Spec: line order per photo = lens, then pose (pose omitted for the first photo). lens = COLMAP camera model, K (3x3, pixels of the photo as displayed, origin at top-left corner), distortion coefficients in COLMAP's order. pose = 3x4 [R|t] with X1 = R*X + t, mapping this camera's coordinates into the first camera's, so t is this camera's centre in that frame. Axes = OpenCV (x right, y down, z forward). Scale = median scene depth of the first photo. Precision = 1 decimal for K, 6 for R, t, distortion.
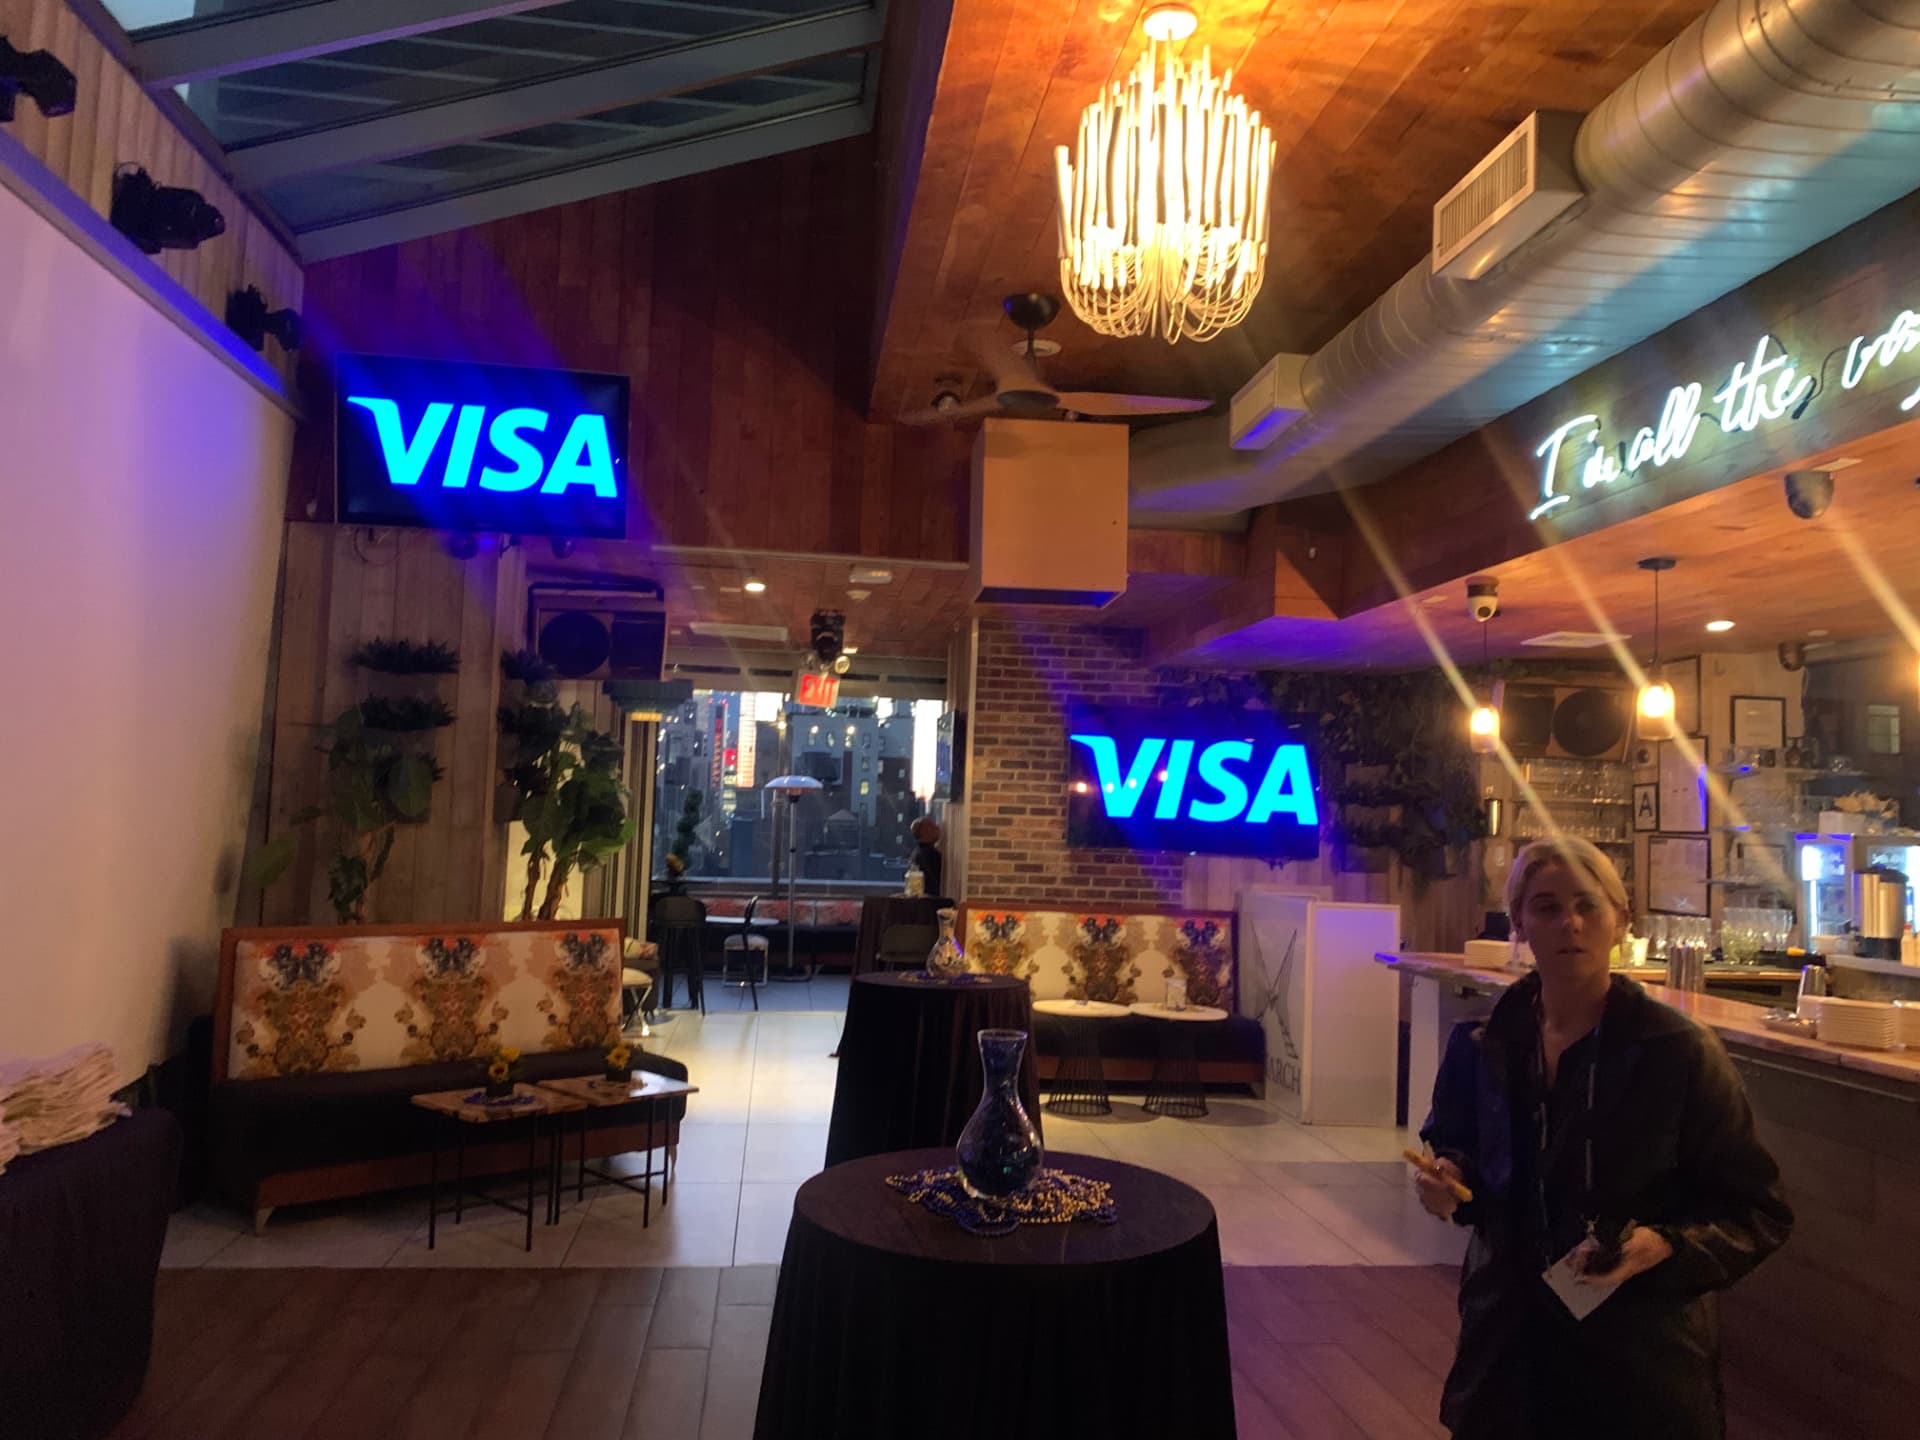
lens RADIAL K [[1456.3, 0, 954.3], [0, 1456.3, 759.2], [0, 0, 1]] dist [0.076371, -0.145774]
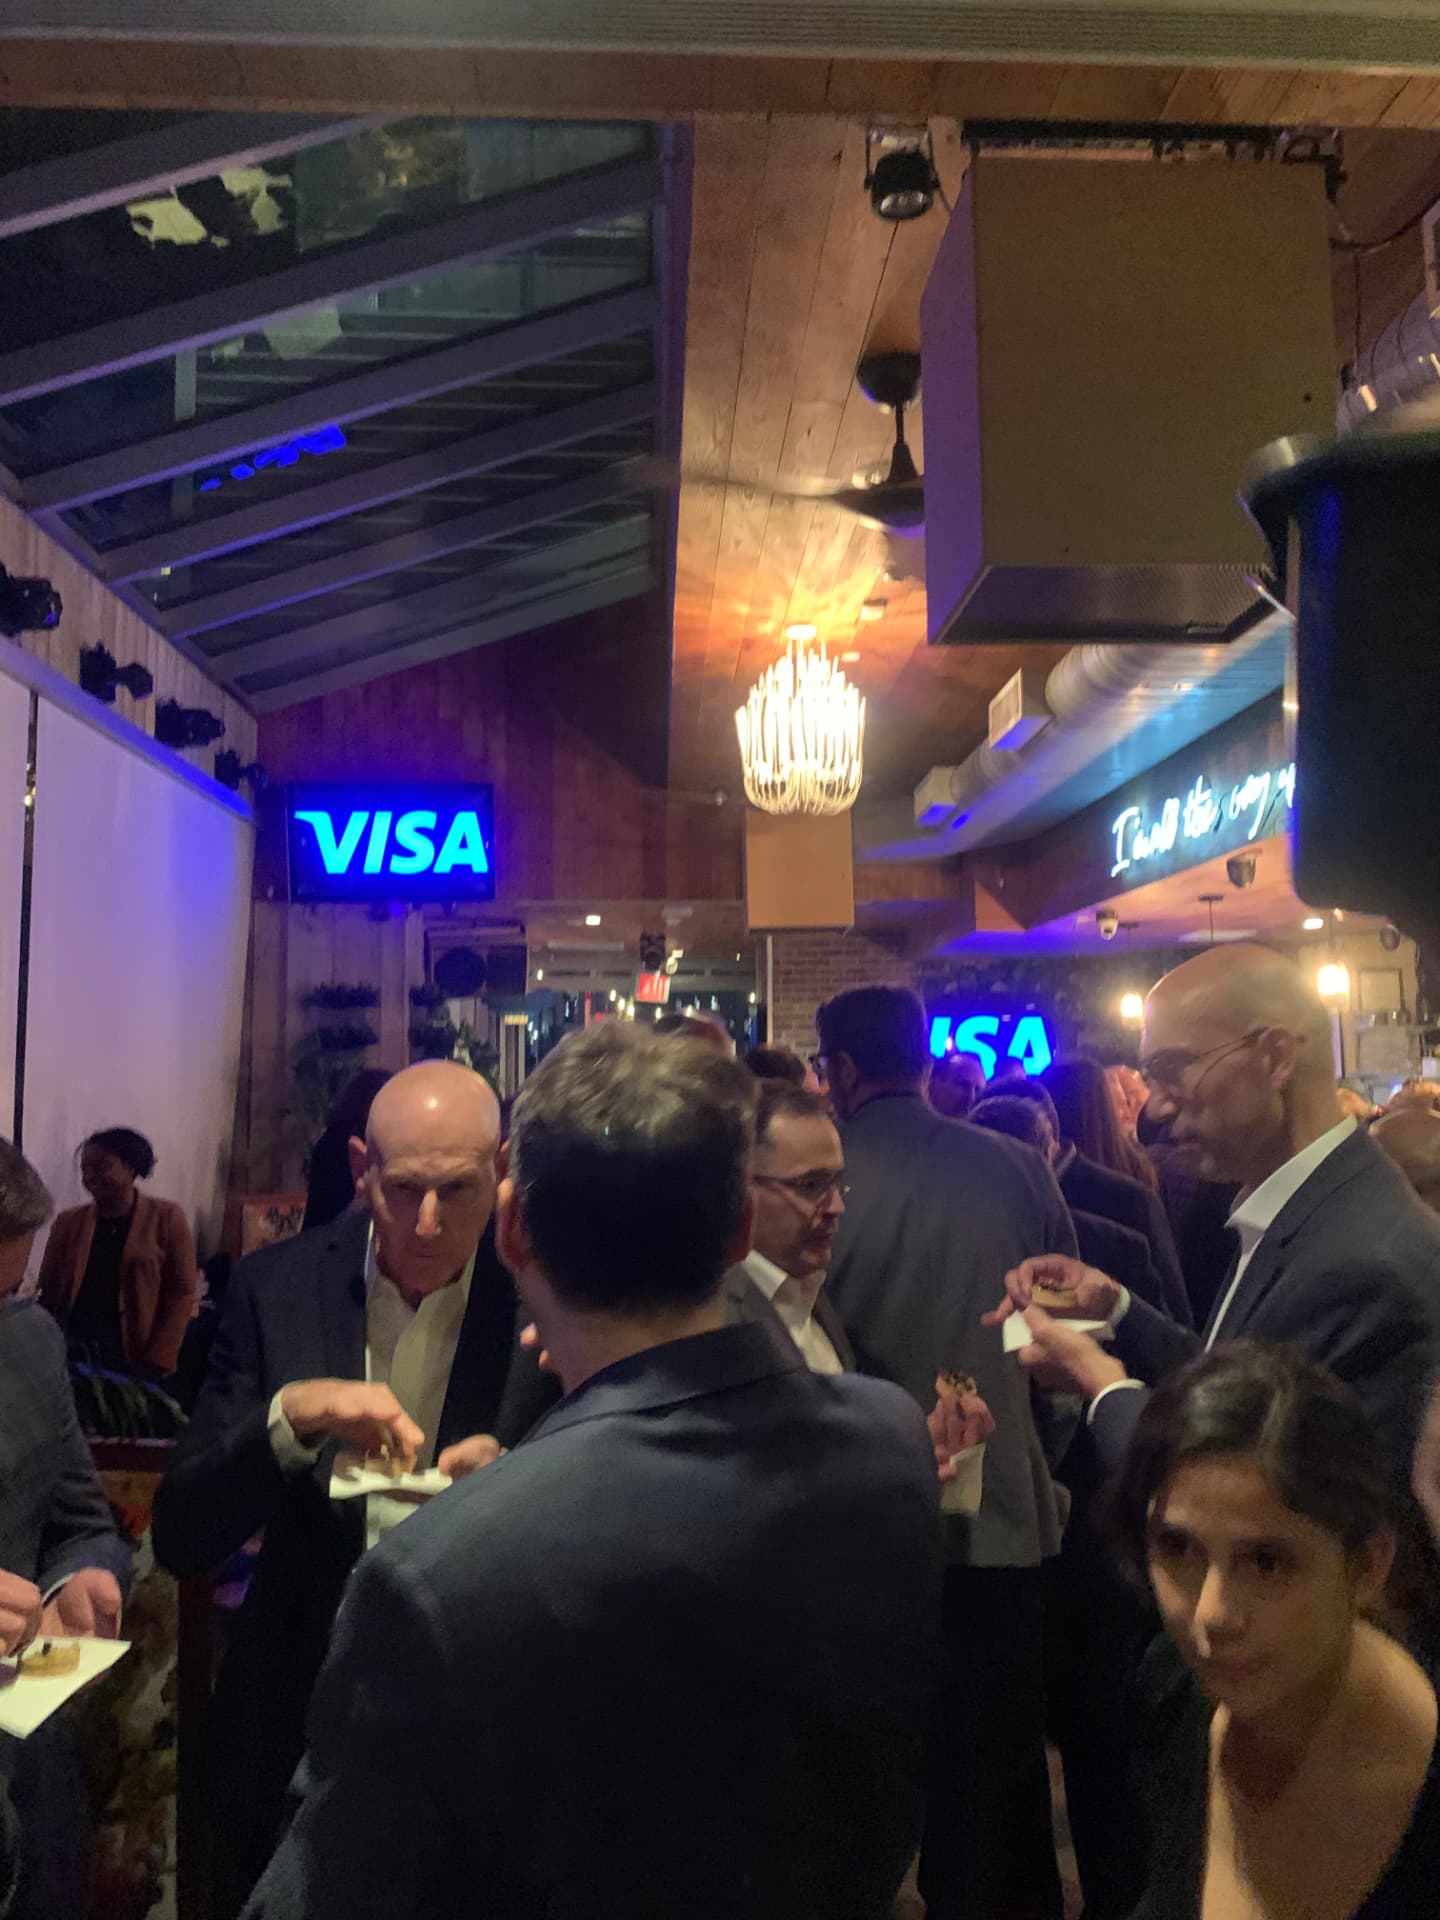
lens RADIAL K [[1494.7, 0, 720.0], [0, 1494.7, 960.0], [0, 0, 1]] dist [0.208498, -0.606200]
pose [[0.996006, -0.051022, -0.073271, 0.083227], [0.048429, 0.998150, -0.036746, -0.032077], [0.075011, 0.033051, 0.996635, -0.376008]]
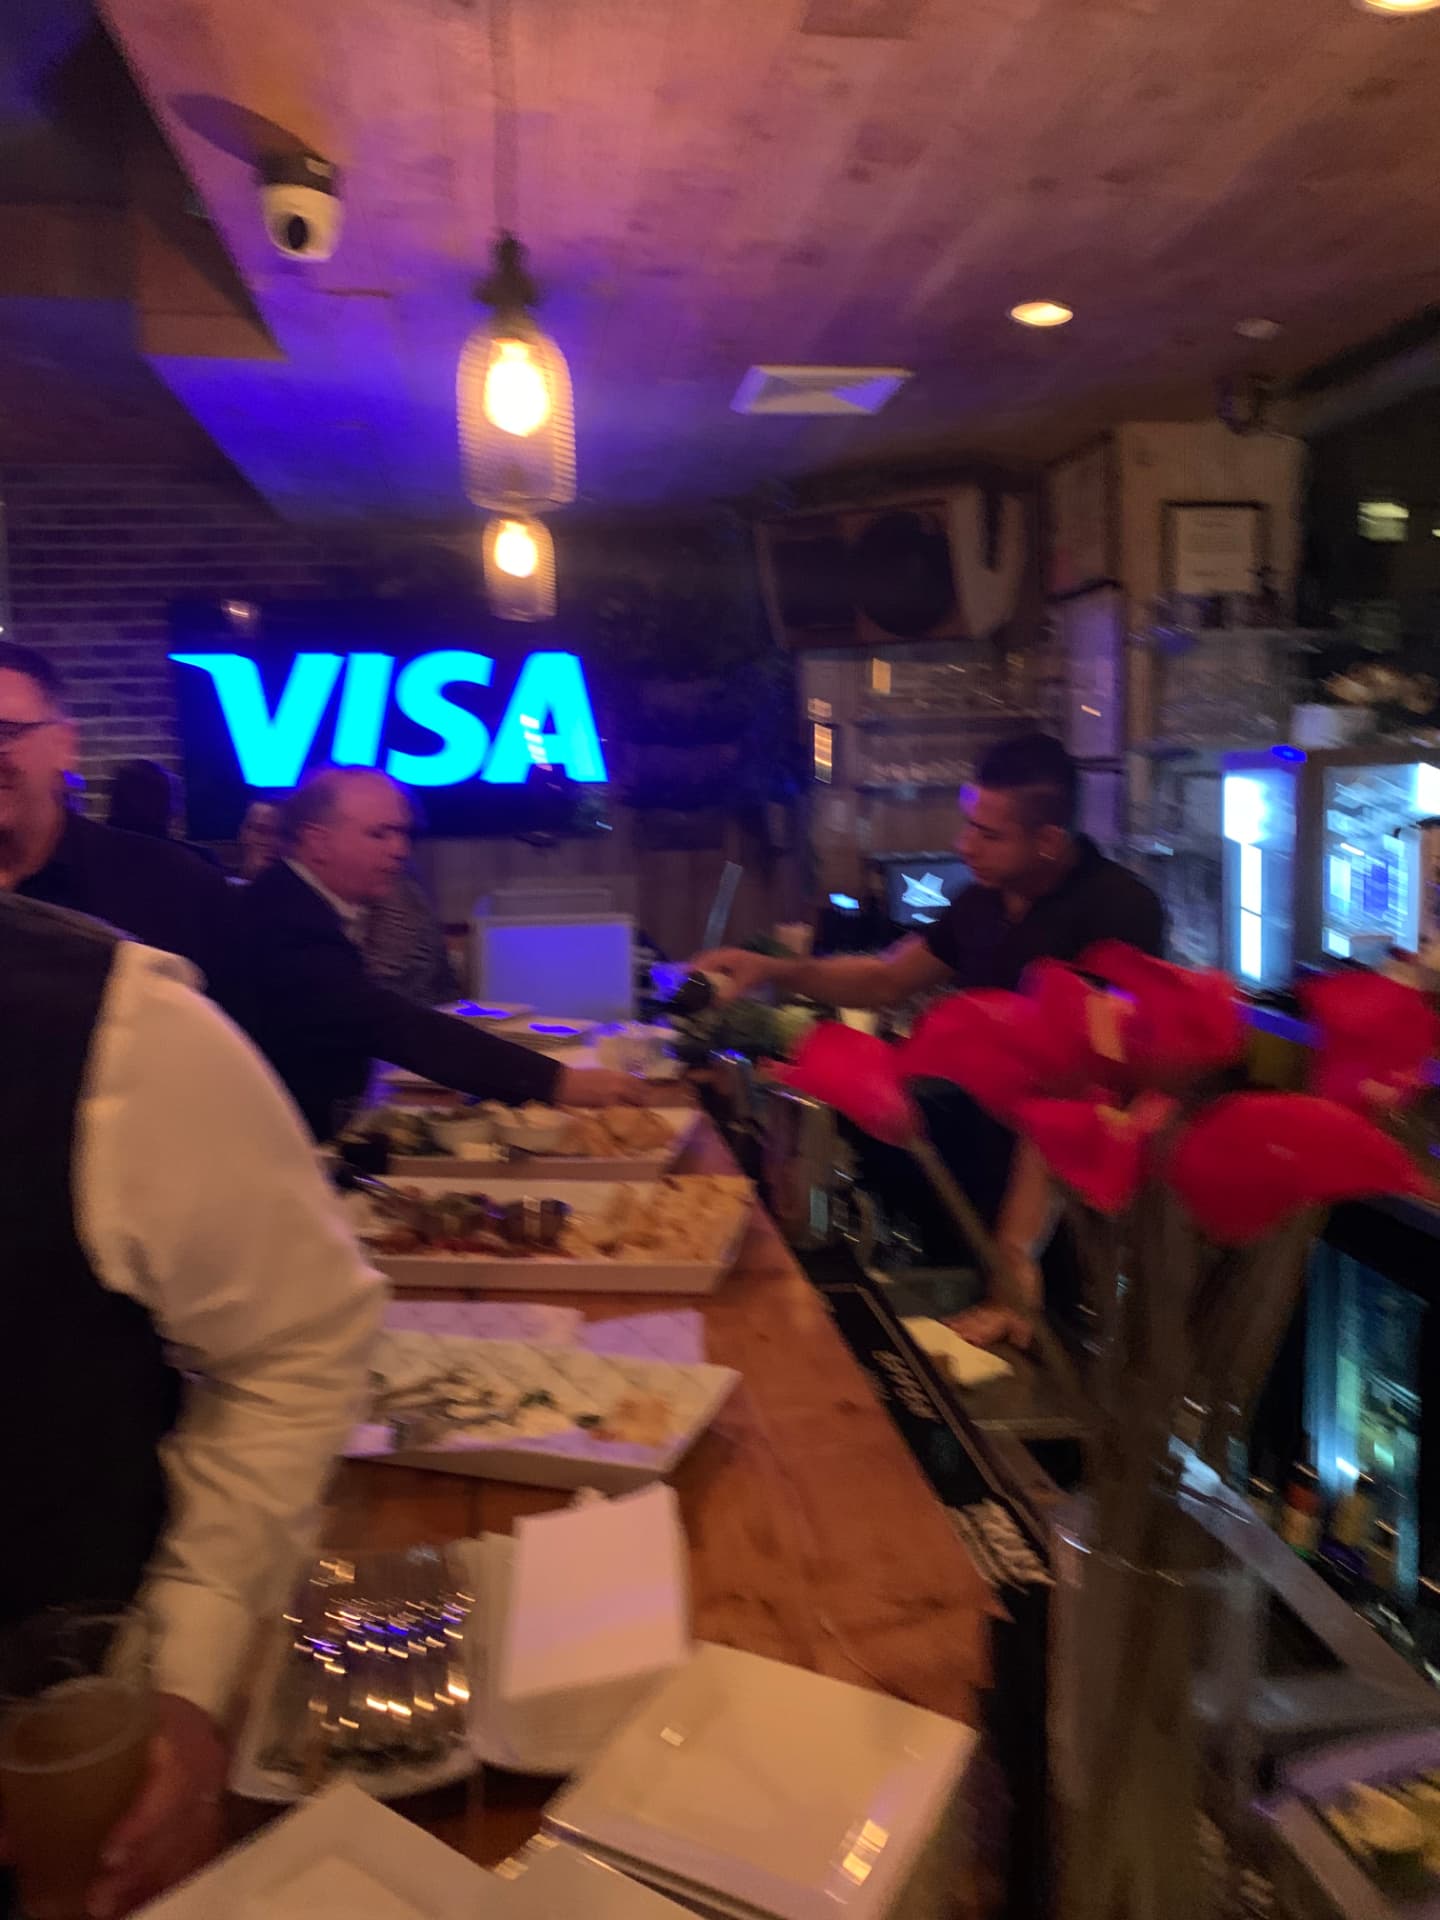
lens RADIAL K [[1442.4, 0, 722.0], [0, 1442.4, 985.2], [0, 0, 1]] dist [0.075647, -0.119170]
pose [[0.997911, -0.062321, 0.017003, 0.367400], [0.058153, 0.981279, 0.183604, 0.025635], [-0.028127, -0.182232, 0.982853, 0.467029]]
